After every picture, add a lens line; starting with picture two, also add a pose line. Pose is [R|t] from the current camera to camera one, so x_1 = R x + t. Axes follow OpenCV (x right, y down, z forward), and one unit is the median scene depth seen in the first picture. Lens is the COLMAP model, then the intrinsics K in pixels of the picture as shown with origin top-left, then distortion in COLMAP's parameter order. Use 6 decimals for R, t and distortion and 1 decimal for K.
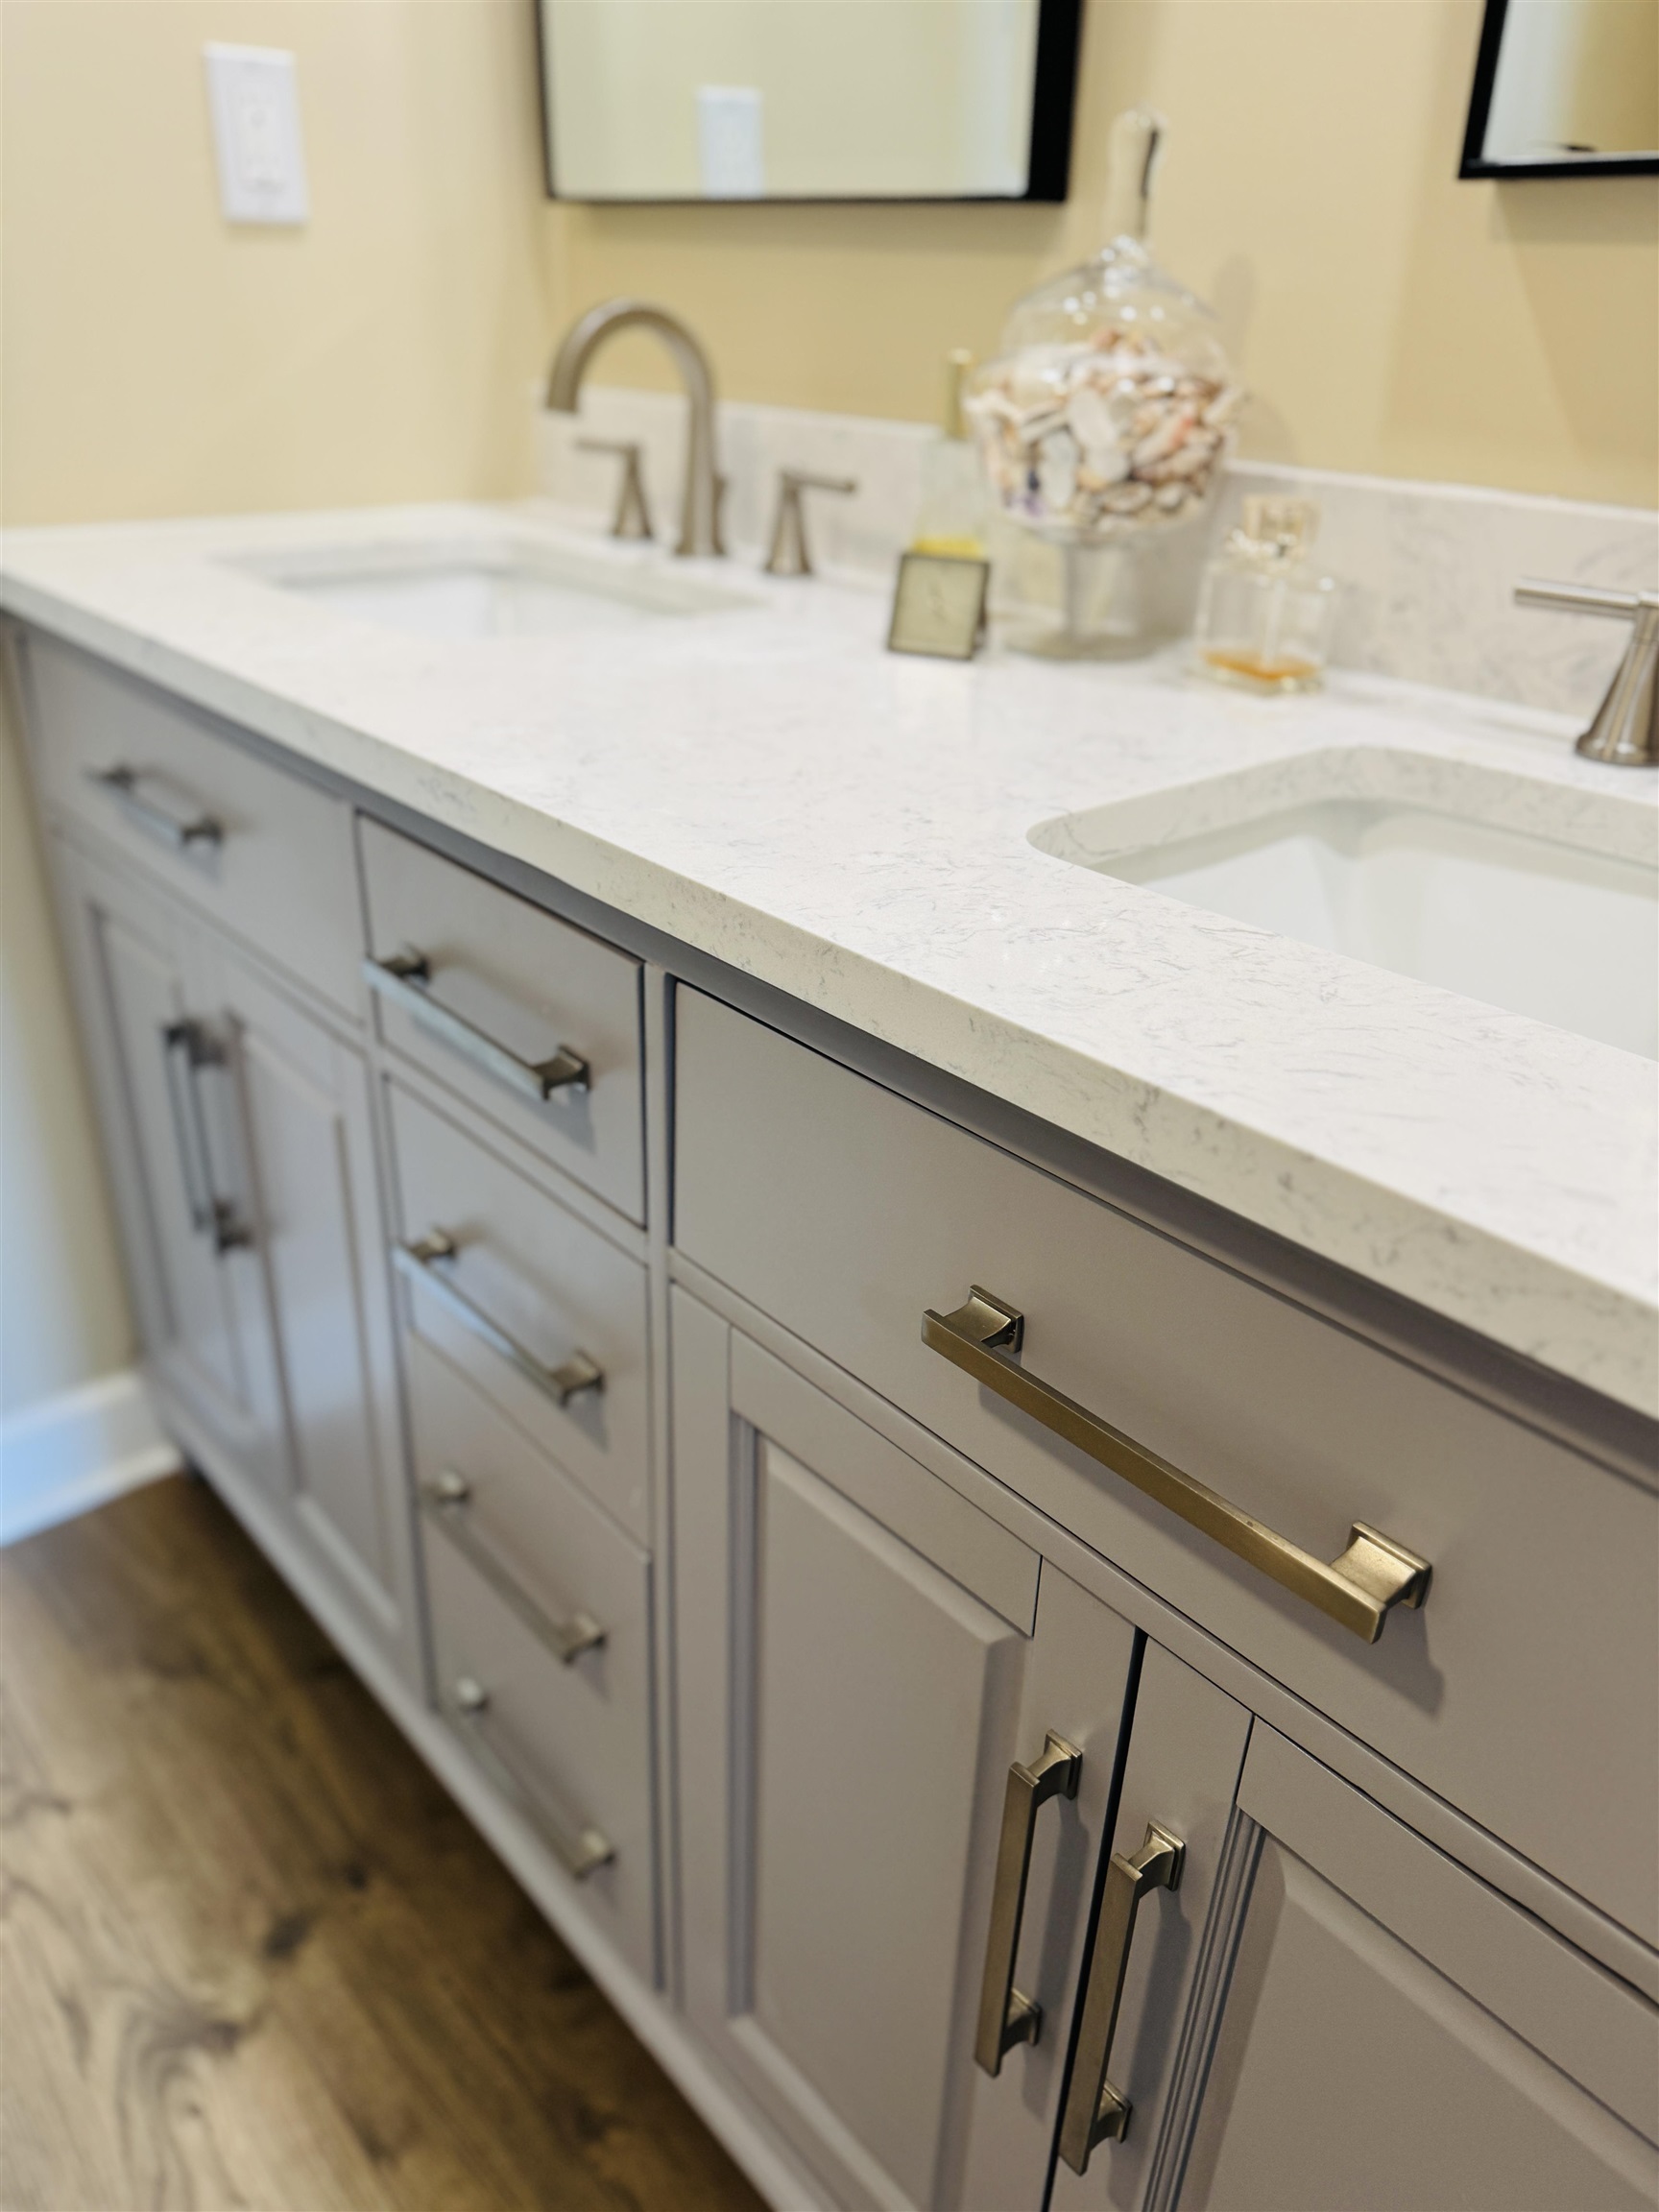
lens RADIAL K [[1595.9, 0, 807.3], [0, 1595.9, 1108.5], [0, 0, 1]] dist [0.004732, 0.000754]
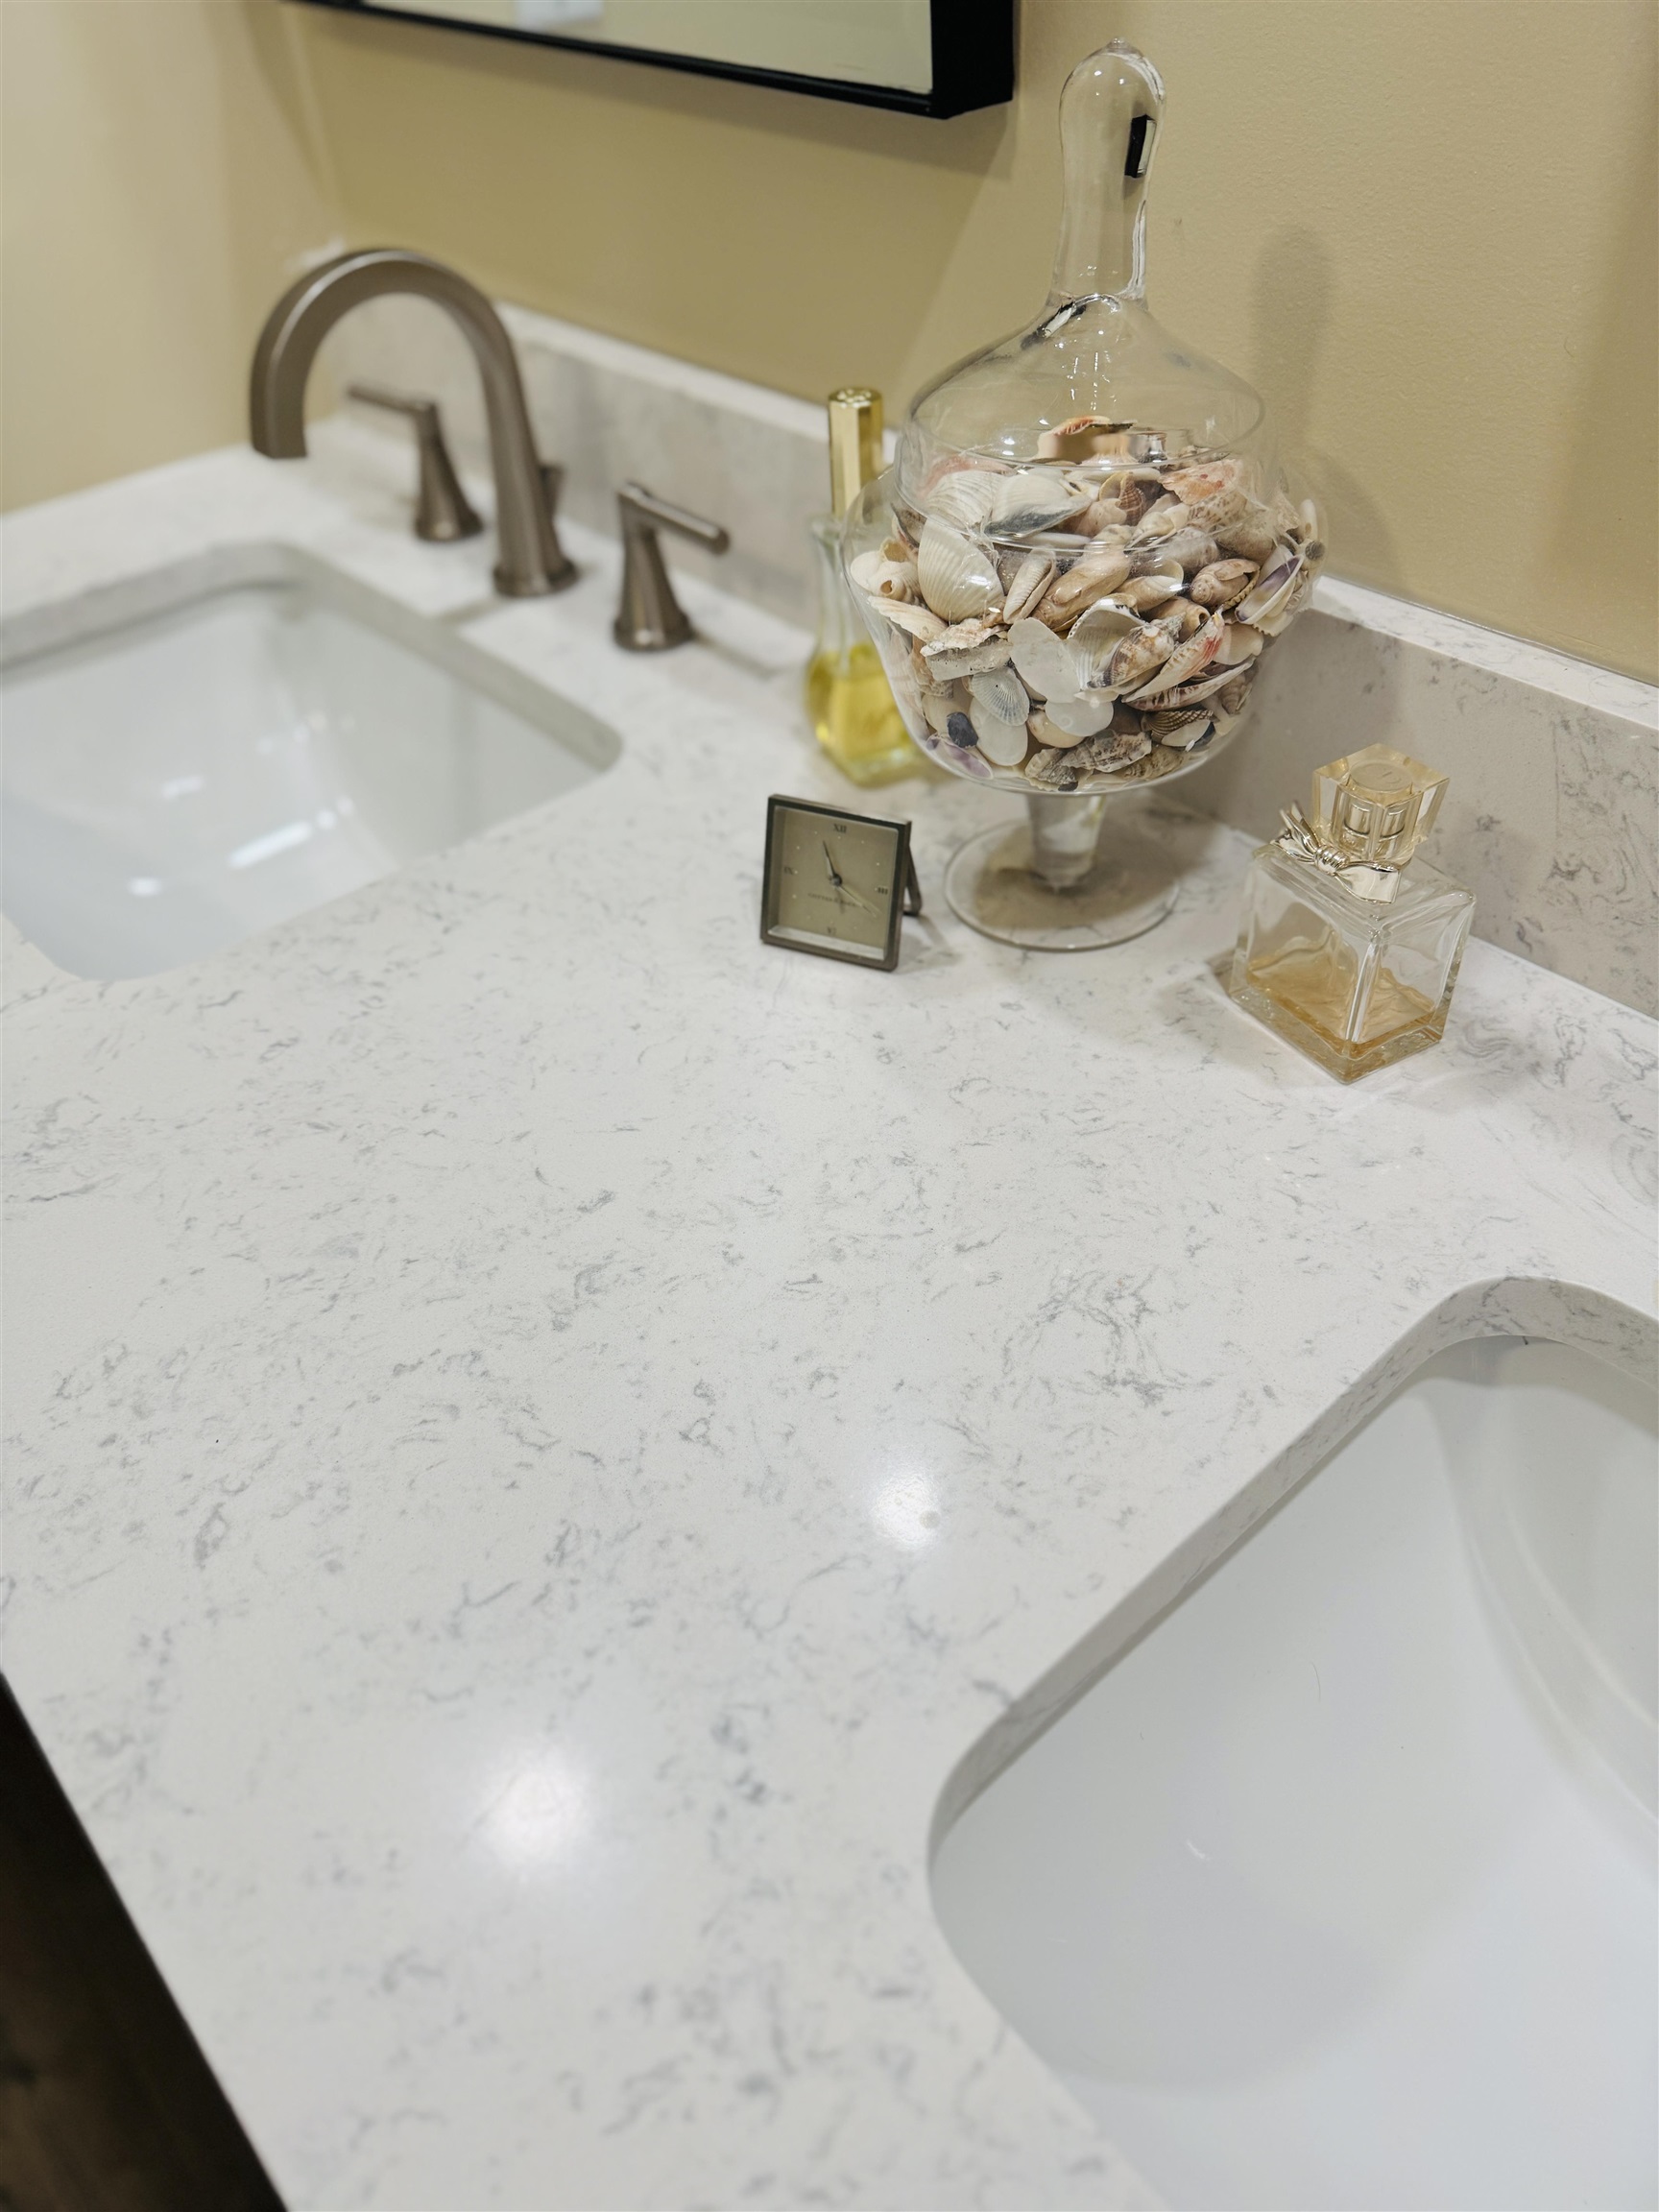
lens RADIAL K [[1569.4, 0, 832.9], [0, 1569.4, 1072.0], [0, 0, 1]] dist [0.180091, -0.392028]
pose [[0.996777, -0.071855, -0.035674, 0.091526], [0.078176, 0.969839, 0.230868, -0.360884], [0.018009, -0.232913, 0.972331, 0.330430]]
